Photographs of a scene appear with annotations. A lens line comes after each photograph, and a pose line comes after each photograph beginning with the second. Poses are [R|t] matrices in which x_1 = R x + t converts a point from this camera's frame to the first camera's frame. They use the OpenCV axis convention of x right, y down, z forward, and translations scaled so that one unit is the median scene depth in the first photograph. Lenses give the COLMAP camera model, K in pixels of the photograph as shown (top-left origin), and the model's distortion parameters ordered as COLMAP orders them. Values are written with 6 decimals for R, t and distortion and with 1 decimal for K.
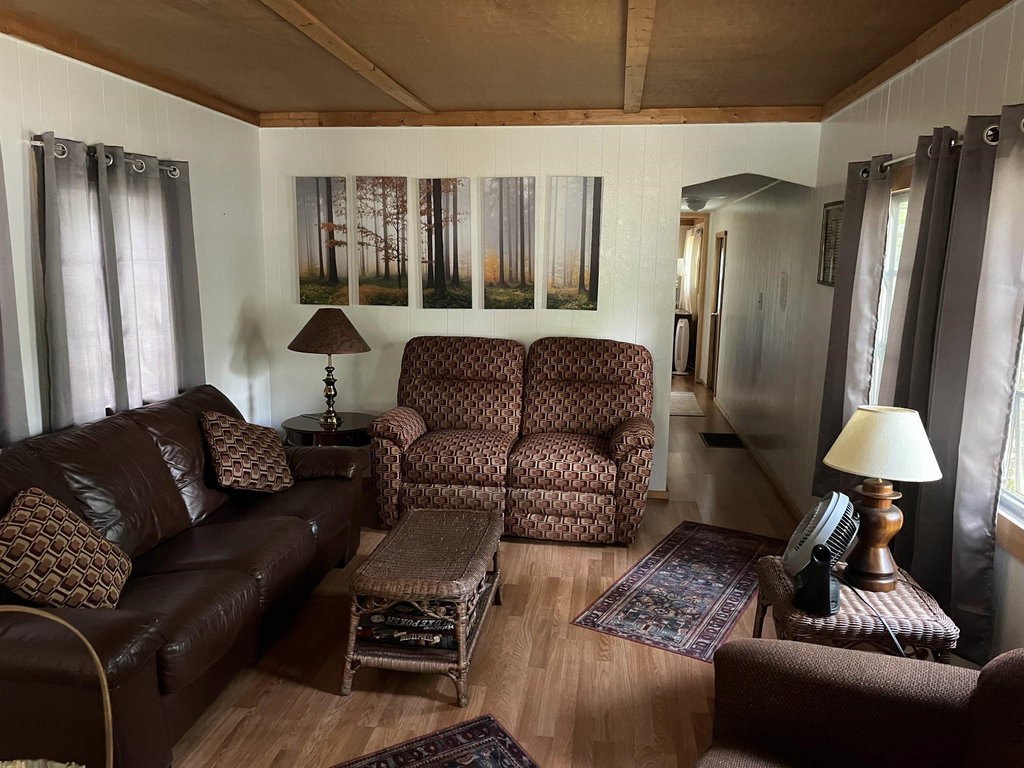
lens RADIAL K [[779.2, 0, 510.8], [0, 779.2, 386.0], [0, 0, 1]] dist [0.039963, -0.026142]
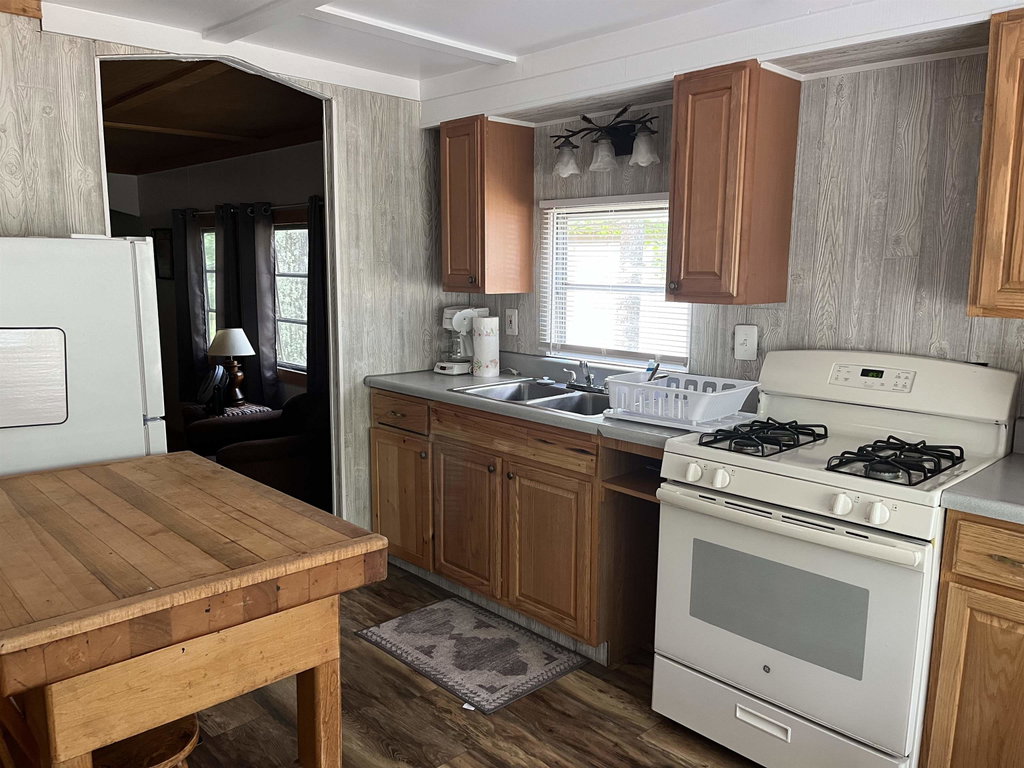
lens RADIAL K [[779.2, 0, 511.8], [0, 779.2, 385.0], [0, 0, 1]] dist [0.039963, -0.026142]
pose [[0.631702, -0.130084, 0.764219, -0.791308], [0.130918, 0.989562, 0.060224, 0.164358], [-0.764077, 0.062006, 0.642138, -1.122581]]
